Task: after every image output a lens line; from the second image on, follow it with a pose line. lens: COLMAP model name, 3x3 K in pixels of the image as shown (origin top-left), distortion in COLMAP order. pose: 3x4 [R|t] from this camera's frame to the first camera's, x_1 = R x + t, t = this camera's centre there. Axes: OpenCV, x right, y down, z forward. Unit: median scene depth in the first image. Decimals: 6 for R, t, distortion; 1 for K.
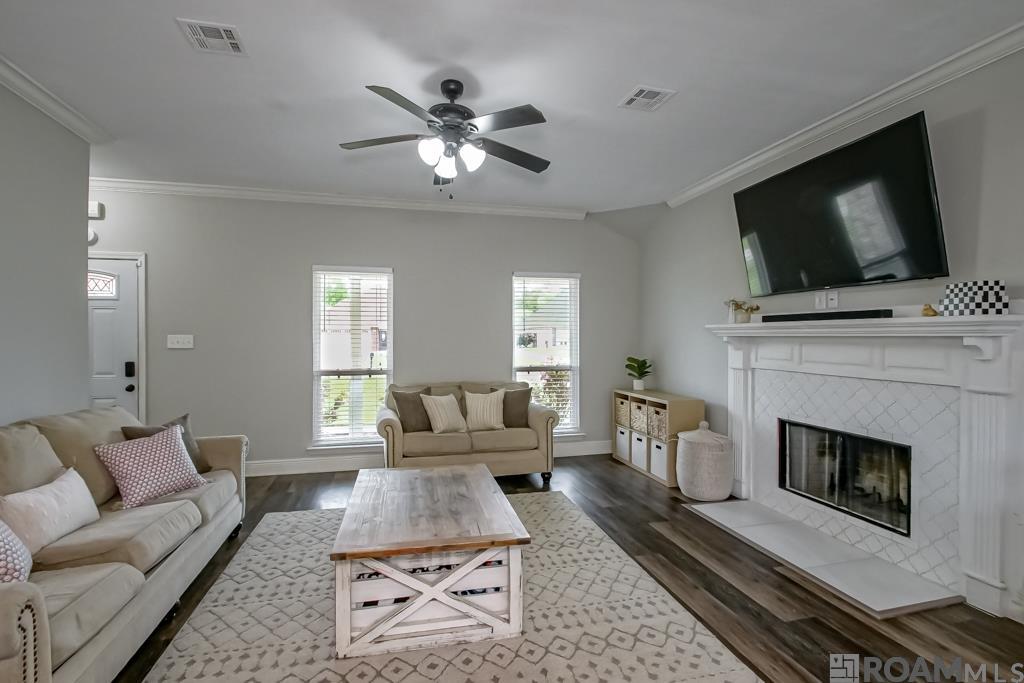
lens RADIAL K [[464.9, 0, 508.2], [0, 464.9, 341.4], [0, 0, 1]] dist [0.012818, -0.000542]
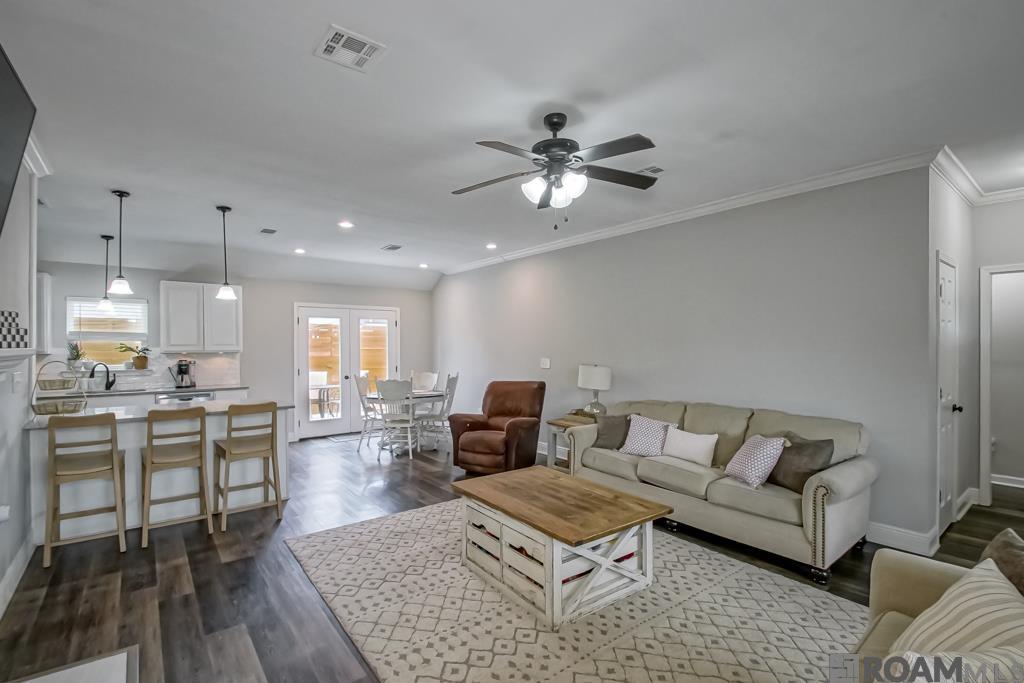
lens RADIAL K [[468.0, 0, 491.5], [0, 468.0, 345.2], [0, 0, 1]] dist [0.002972, -0.013141]
pose [[-0.926473, 0.005472, -0.376320, 0.393934], [0.002425, 0.999960, 0.008571, -0.057098], [0.376352, 0.007029, -0.926450, 1.903996]]
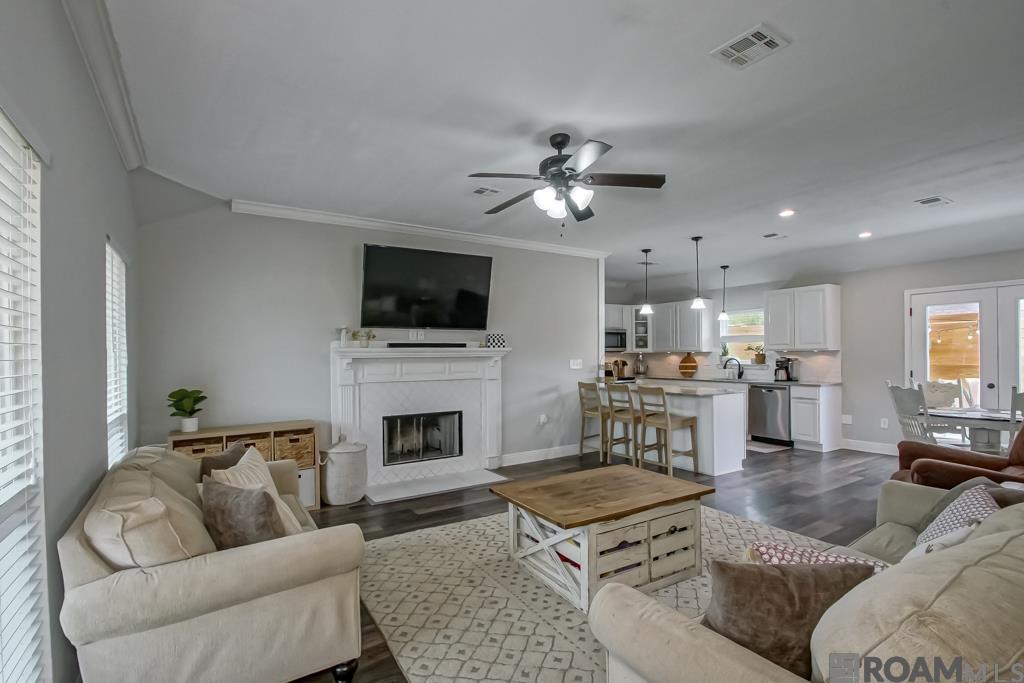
lens RADIAL K [[479.9, 0, 509.7], [0, 479.9, 351.2], [0, 0, 1]] dist [0.012856, -0.016746]
pose [[-0.302979, 0.011225, 0.952931, -1.231499], [0.021683, 0.999753, -0.004883, -0.021097], [-0.952751, 0.019183, -0.303148, 1.477022]]
